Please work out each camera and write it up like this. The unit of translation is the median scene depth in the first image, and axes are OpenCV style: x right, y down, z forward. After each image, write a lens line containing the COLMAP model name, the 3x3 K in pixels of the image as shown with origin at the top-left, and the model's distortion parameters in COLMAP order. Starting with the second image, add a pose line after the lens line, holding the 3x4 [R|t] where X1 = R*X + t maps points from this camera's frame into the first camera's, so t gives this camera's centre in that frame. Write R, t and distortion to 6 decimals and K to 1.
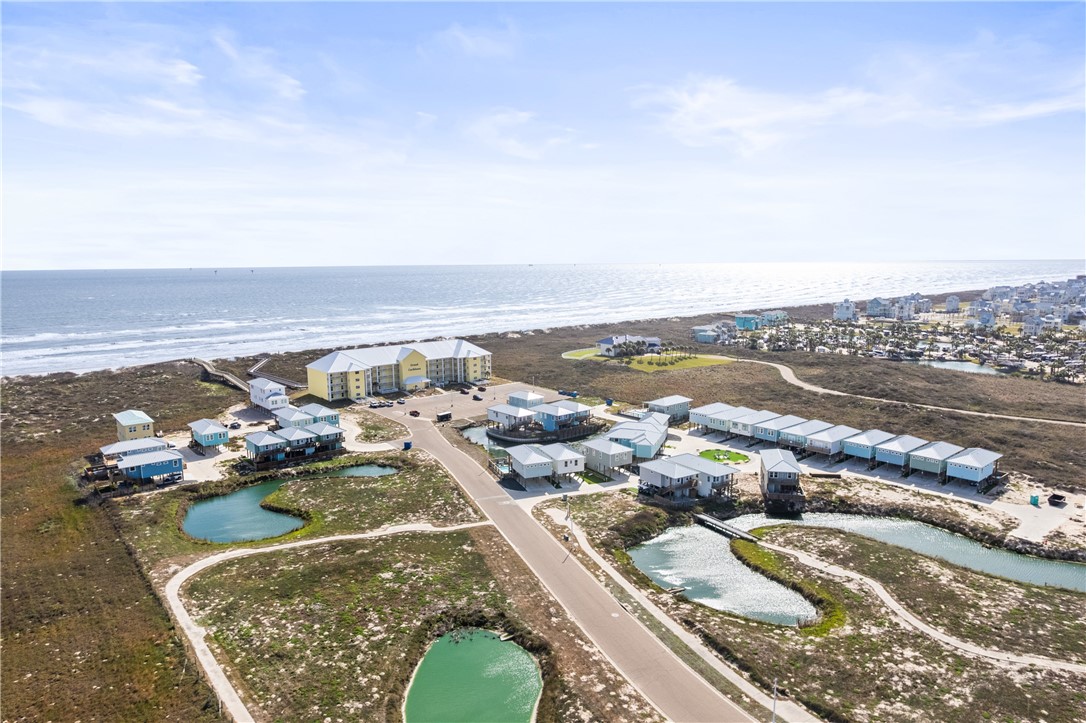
lens RADIAL K [[690.4, 0, 543.9], [0, 690.4, 357.9], [0, 0, 1]] dist [-0.046210, 0.028690]
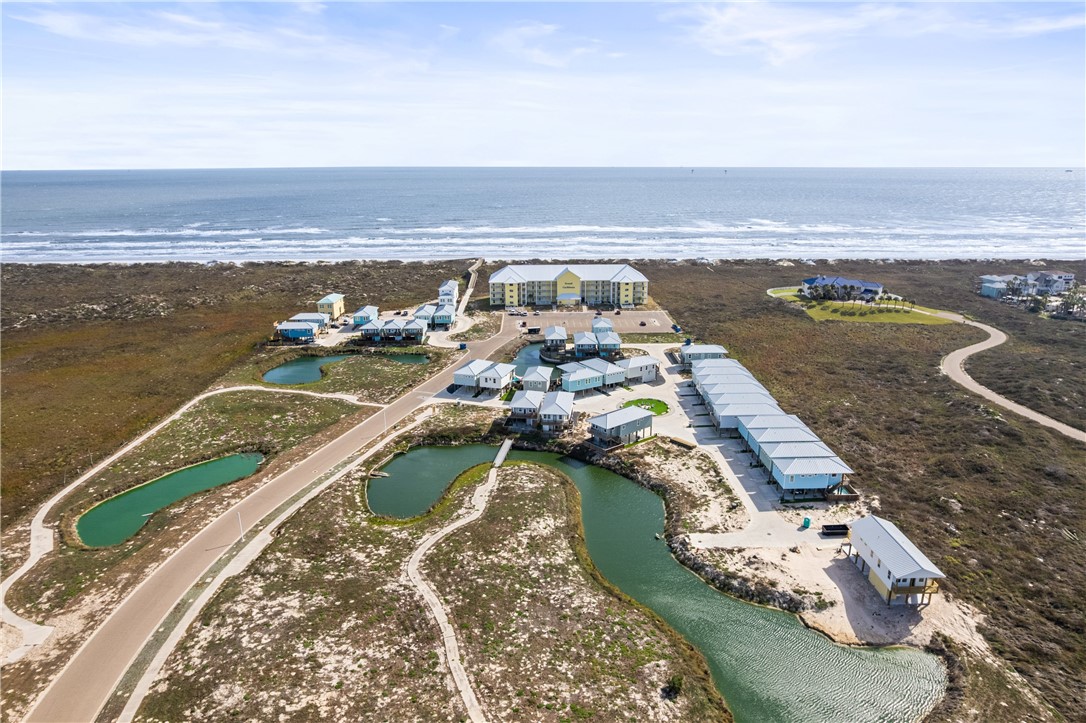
lens RADIAL K [[690.4, 0, 546.4], [0, 690.4, 367.1], [0, 0, 1]] dist [-0.046210, 0.028690]
pose [[0.780037, 0.185683, -0.597549, 0.899582], [-0.092047, 0.978618, 0.183940, -0.111506], [0.618927, -0.088477, 0.780449, 0.114661]]
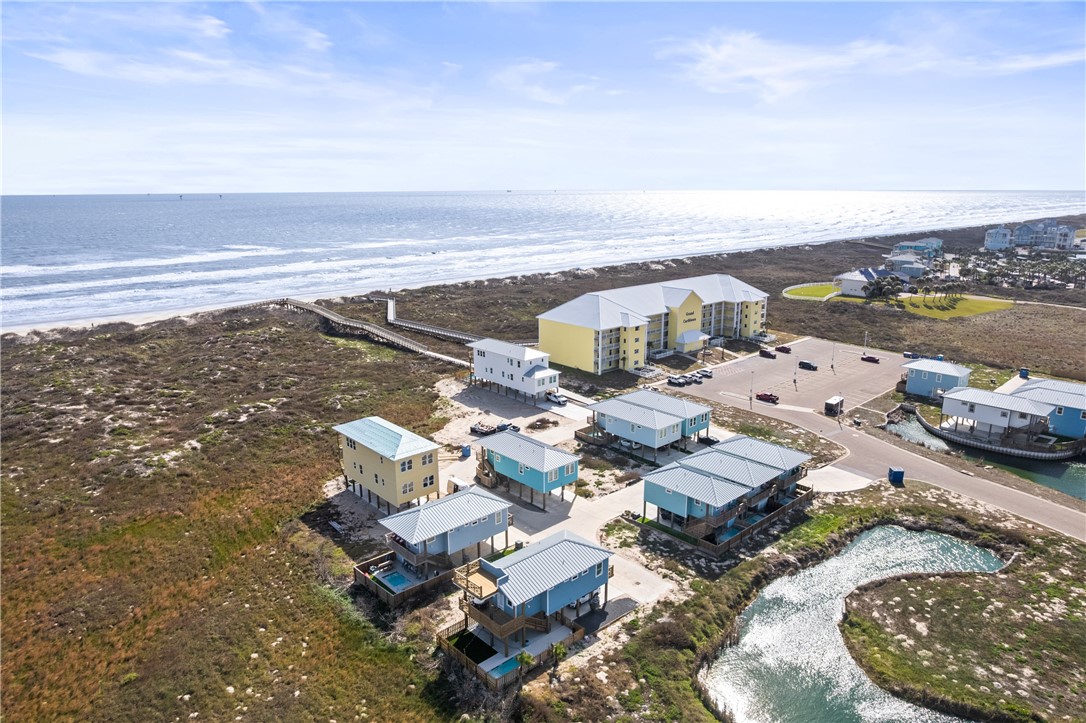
lens RADIAL K [[690.4, 0, 541.2], [0, 690.4, 360.9], [0, 0, 1]] dist [-0.046210, 0.028690]
pose [[0.999088, -0.004941, 0.042413, -0.646383], [0.000391, 0.994300, 0.106620, -0.027562], [-0.042698, -0.106507, 0.993395, 0.624462]]
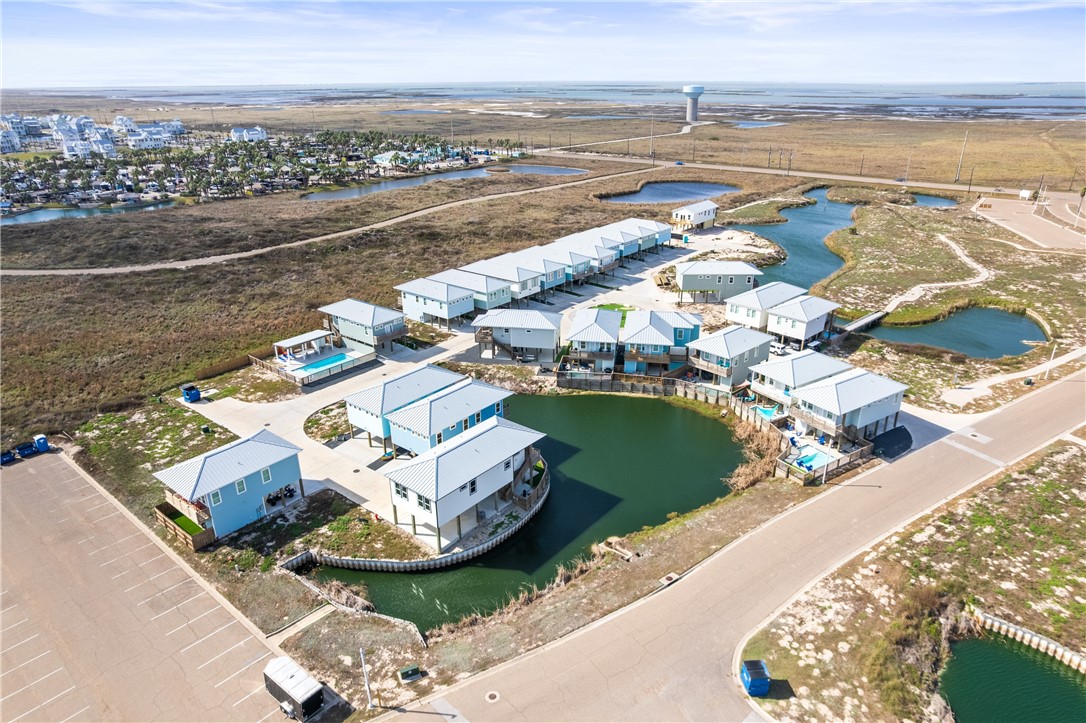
lens RADIAL K [[690.4, 0, 539.9], [0, 690.4, 363.8], [0, 0, 1]] dist [-0.046210, 0.028690]
pose [[-0.189308, -0.365513, 0.911352, -0.485599], [0.146834, 0.907161, 0.394333, -0.128646], [-0.970877, 0.208468, -0.118063, 1.397435]]
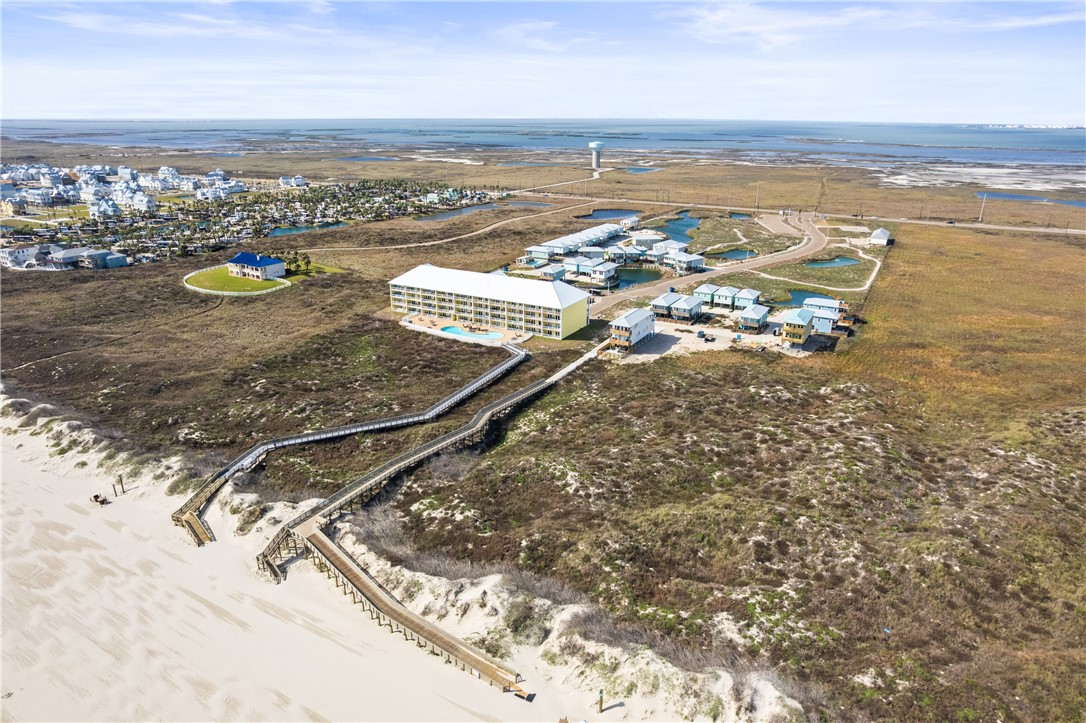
lens RADIAL K [[690.4, 0, 543.0], [0, 690.4, 359.5], [0, 0, 1]] dist [-0.046210, 0.028690]
pose [[-0.348023, -0.303448, 0.887017, -1.926699], [0.134266, 0.920278, 0.367506, -0.424632], [-0.927821, 0.246996, -0.279535, 2.224136]]
